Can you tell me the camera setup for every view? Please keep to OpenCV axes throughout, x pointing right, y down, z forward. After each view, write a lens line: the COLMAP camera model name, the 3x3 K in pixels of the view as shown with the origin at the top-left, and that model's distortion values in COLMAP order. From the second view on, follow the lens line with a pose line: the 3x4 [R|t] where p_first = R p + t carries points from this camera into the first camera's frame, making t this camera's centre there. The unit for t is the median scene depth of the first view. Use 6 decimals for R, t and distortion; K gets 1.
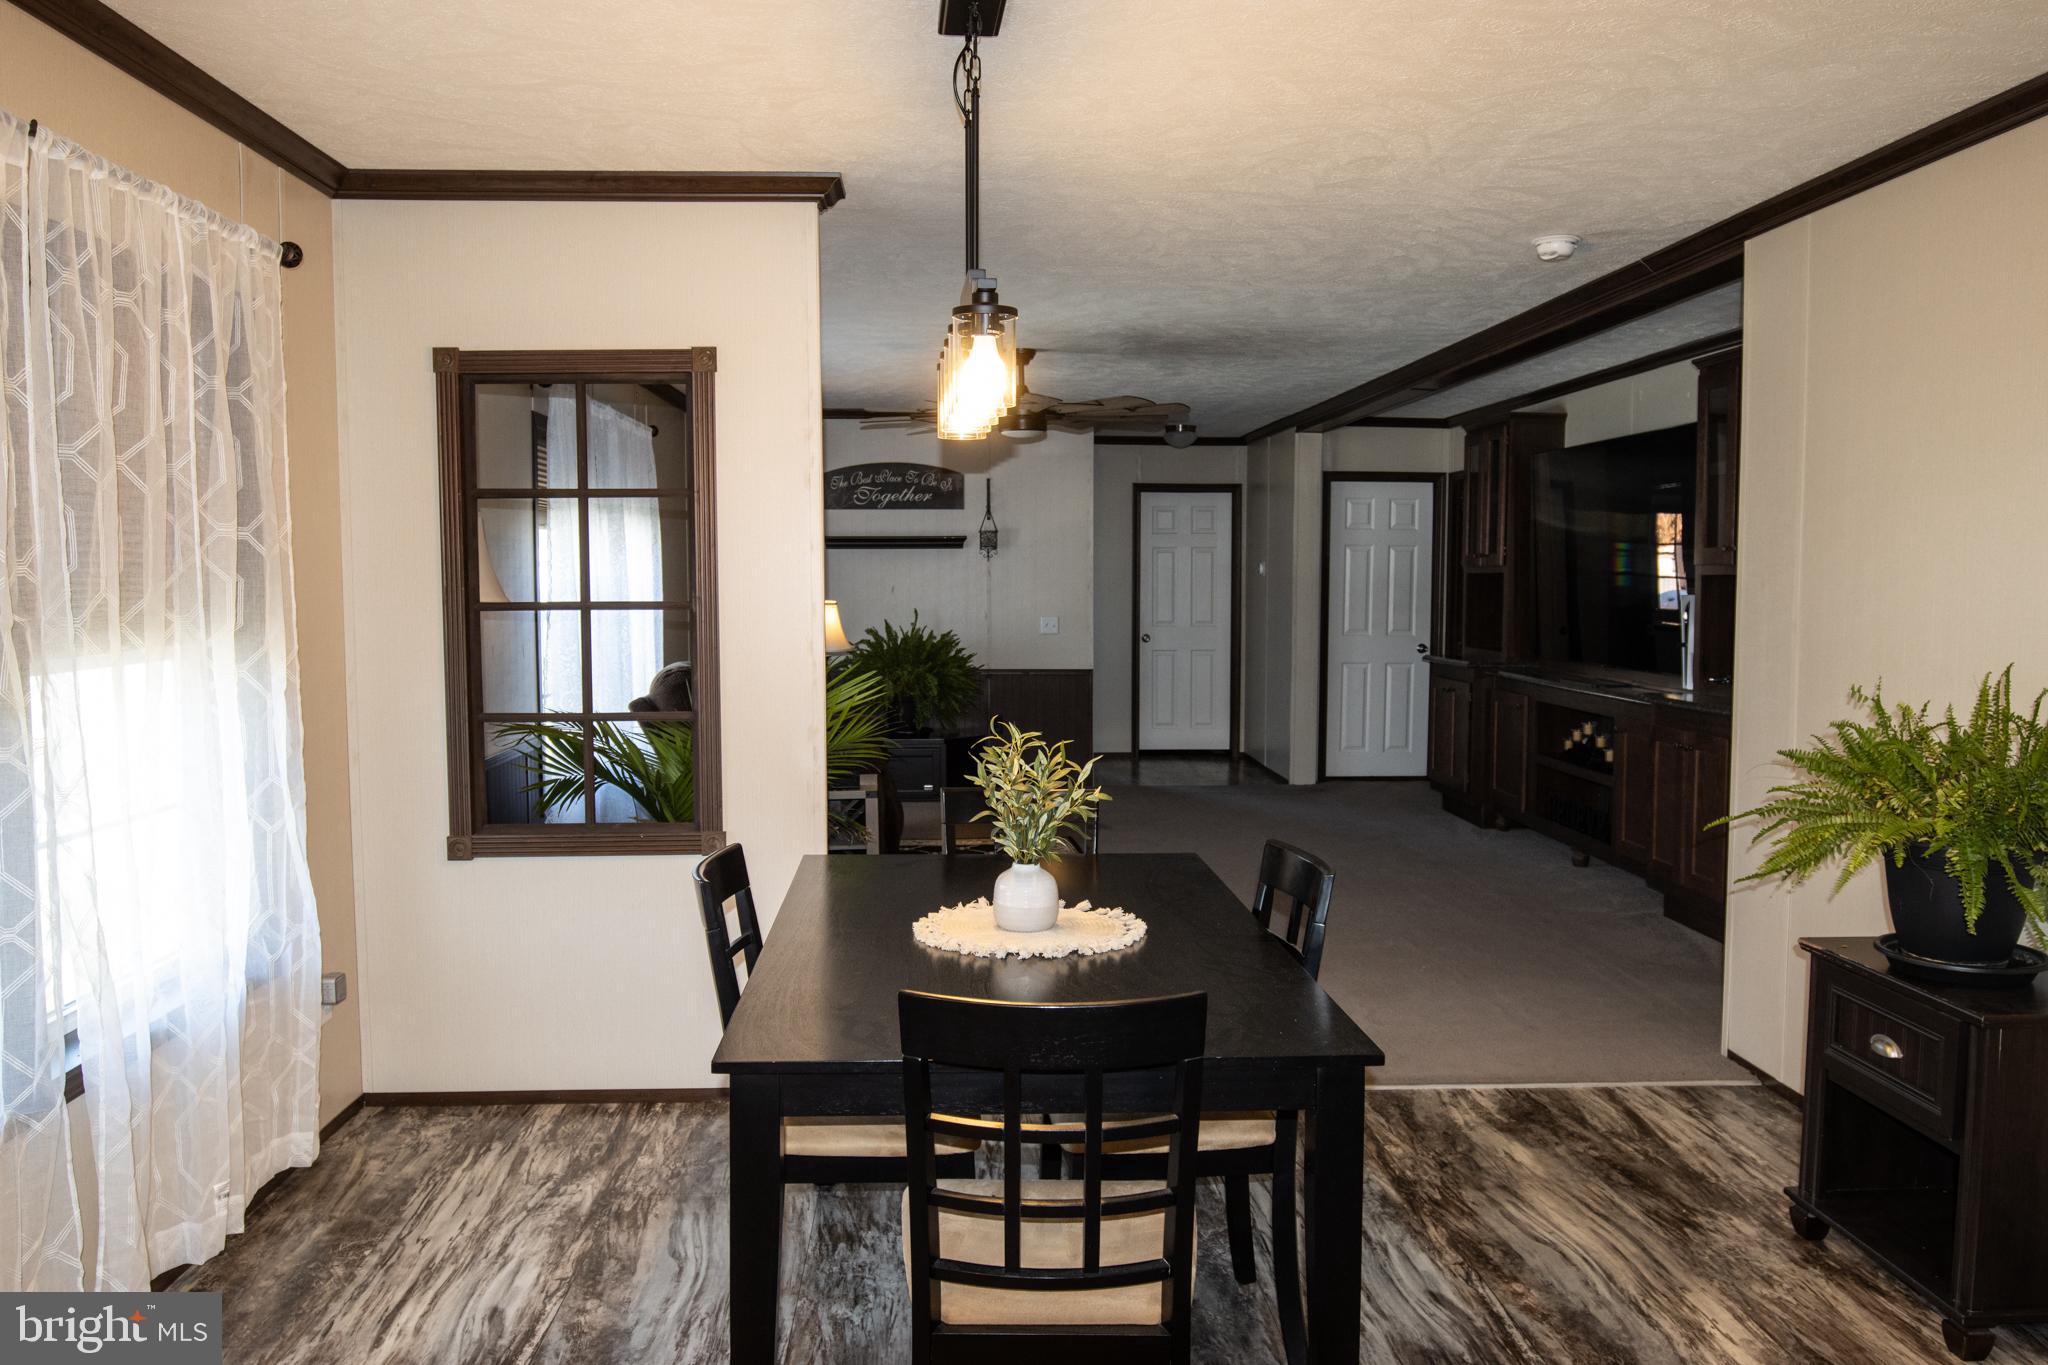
lens RADIAL K [[1540.4, 0, 1011.2], [0, 1540.4, 685.7], [0, 0, 1]] dist [-0.048005, 0.005111]
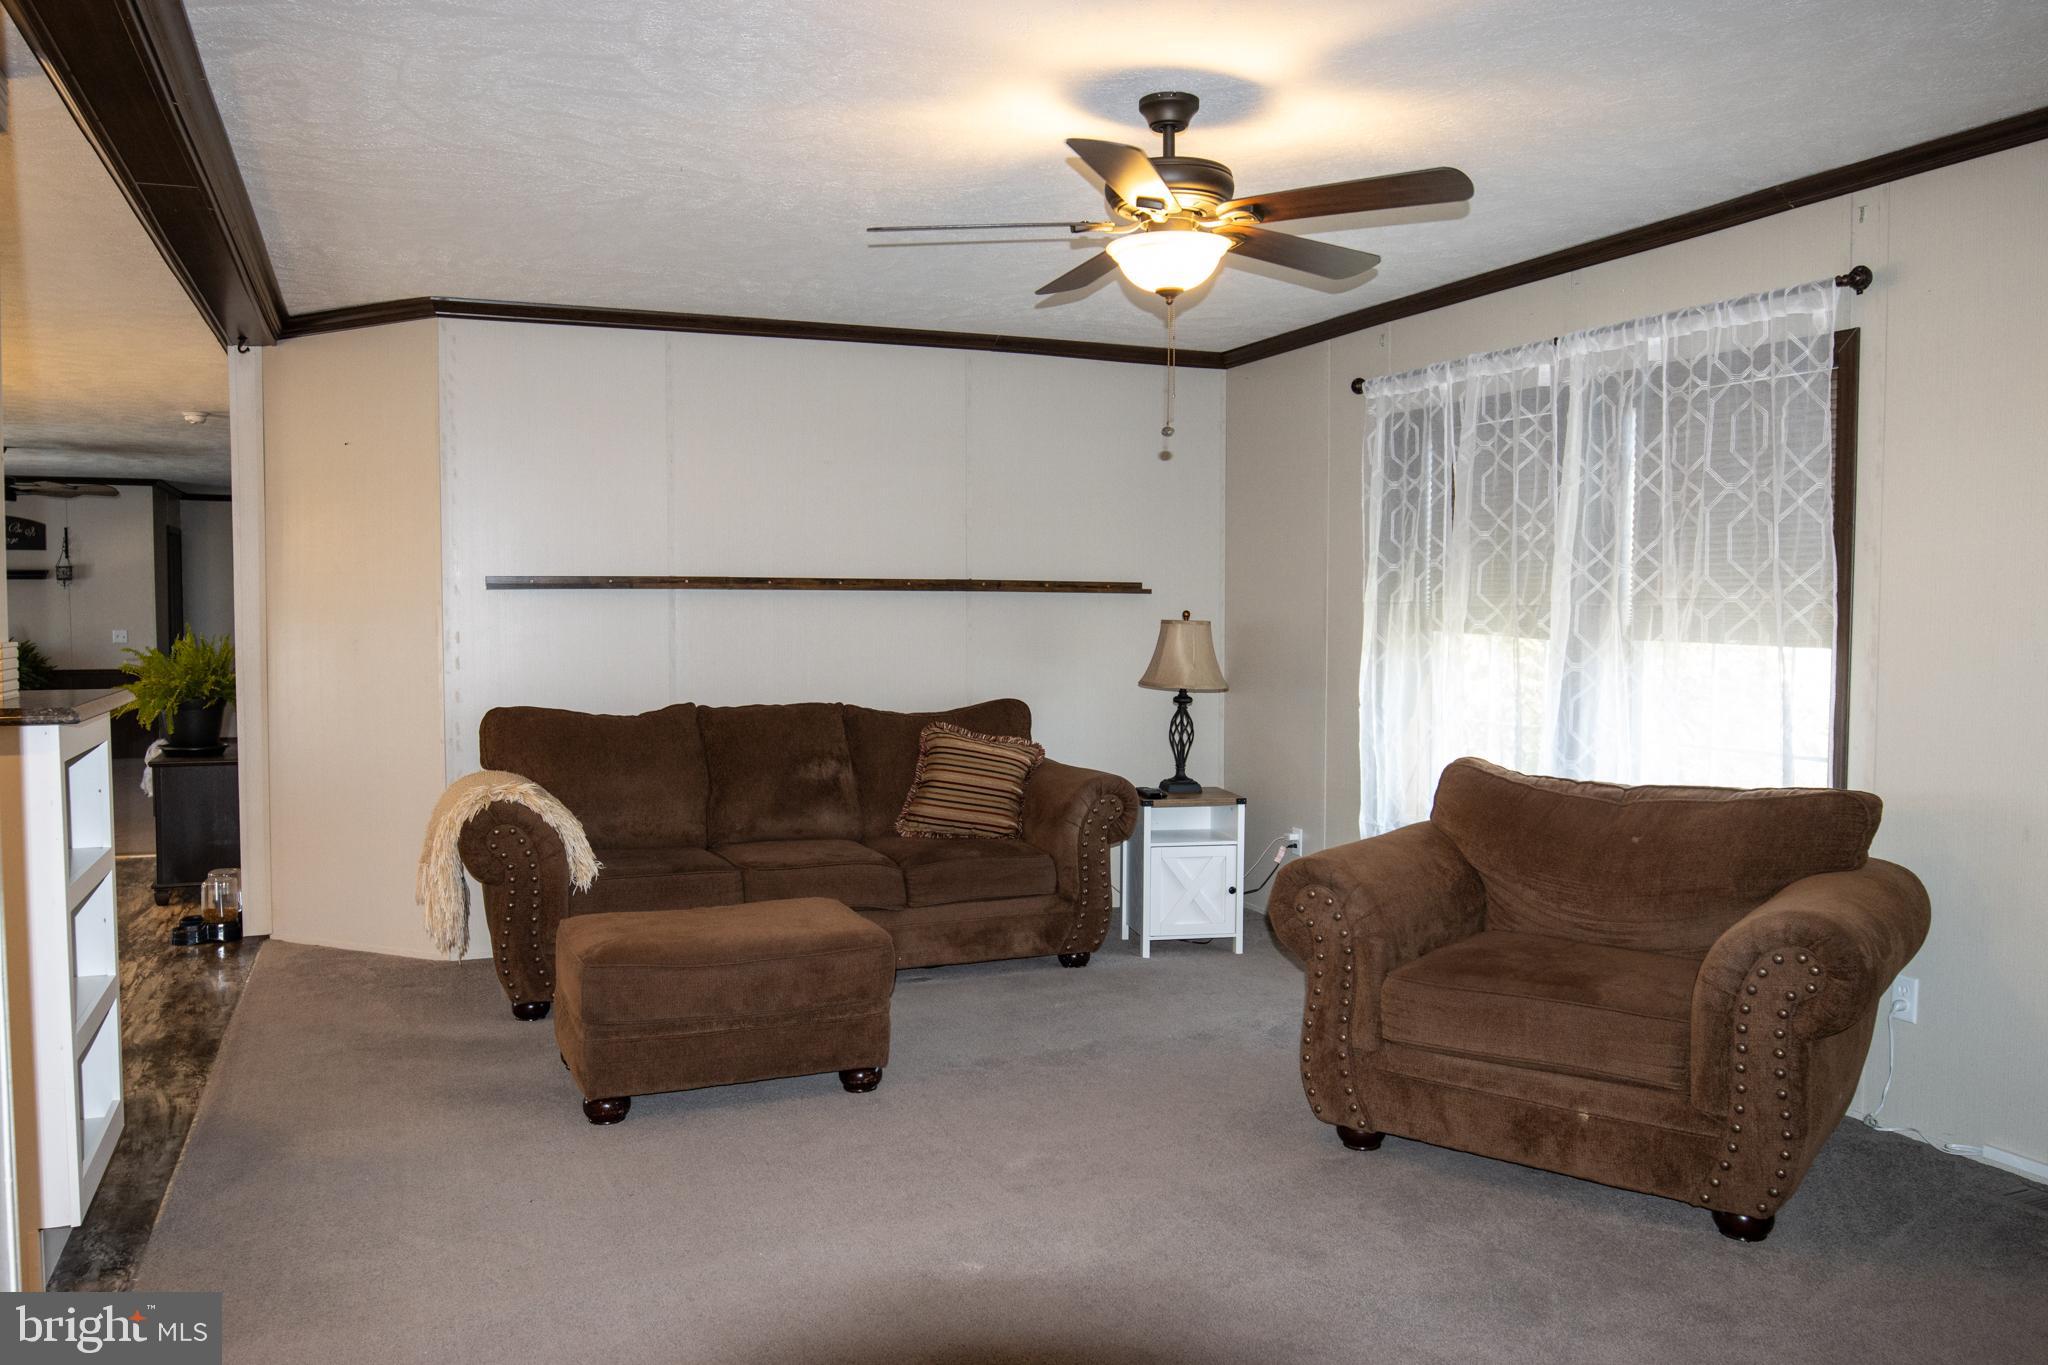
lens RADIAL K [[1540.4, 0, 1032.1], [0, 1540.4, 689.1], [0, 0, 1]] dist [-0.048005, 0.005111]
pose [[0.941653, -0.011971, 0.336373, 0.703308], [0.019905, 0.999599, -0.020147, 0.105528], [-0.335997, 0.025667, 0.941513, -1.108024]]
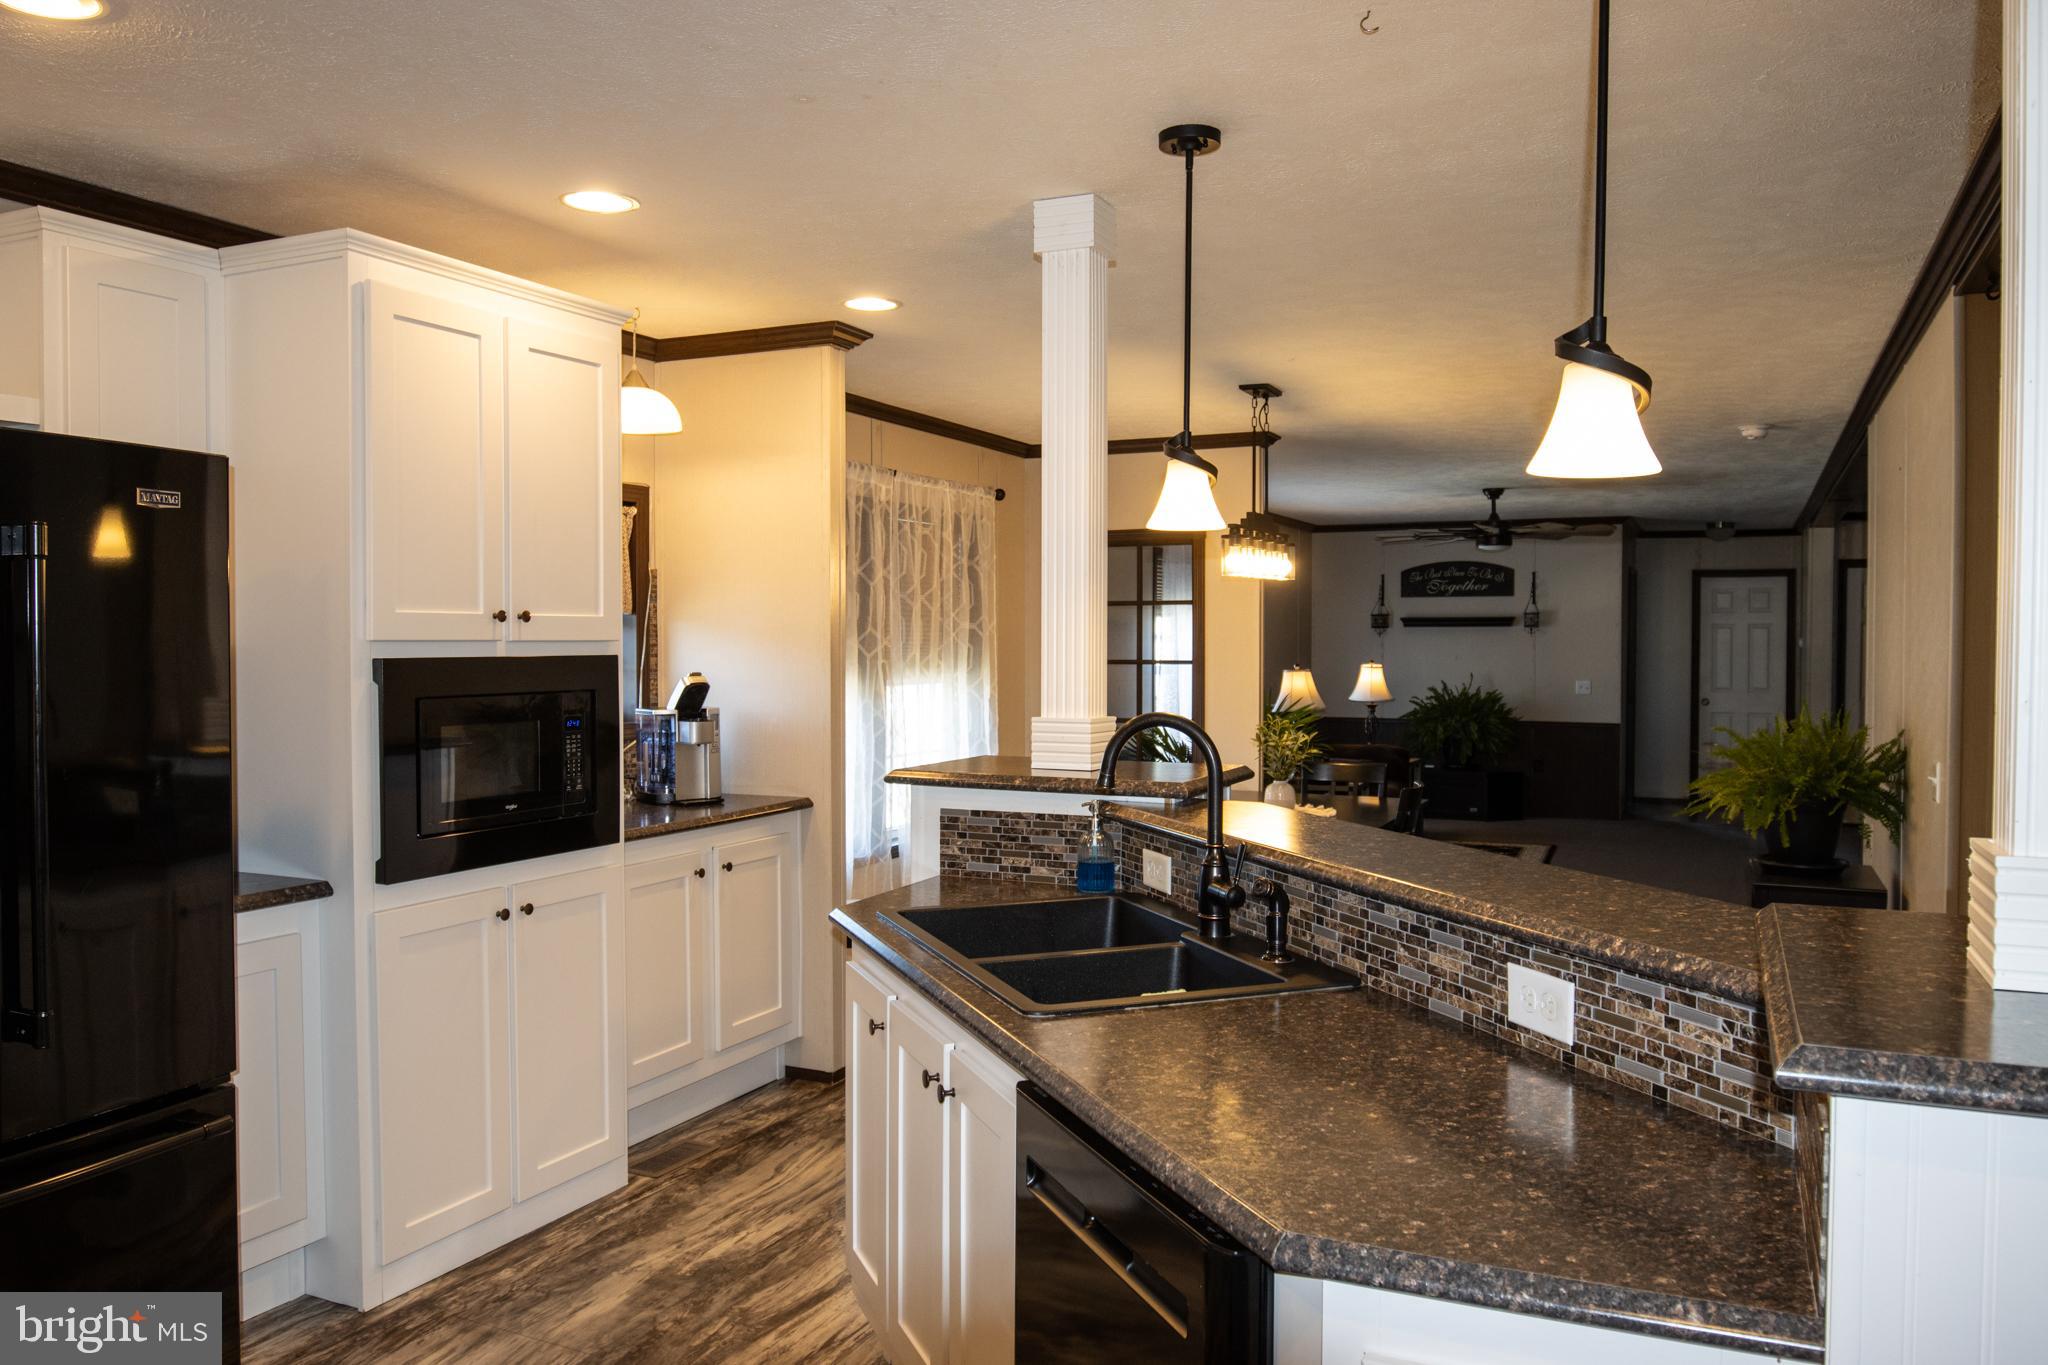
lens RADIAL K [[1540.4, 0, 1028.7], [0, 1540.4, 688.5], [0, 0, 1]] dist [-0.048005, 0.005111]
pose [[0.886765, 0.017021, -0.461908, 0.425093], [-0.037221, 0.998706, -0.034656, 0.045760], [0.460720, 0.047924, 0.886251, -0.664509]]
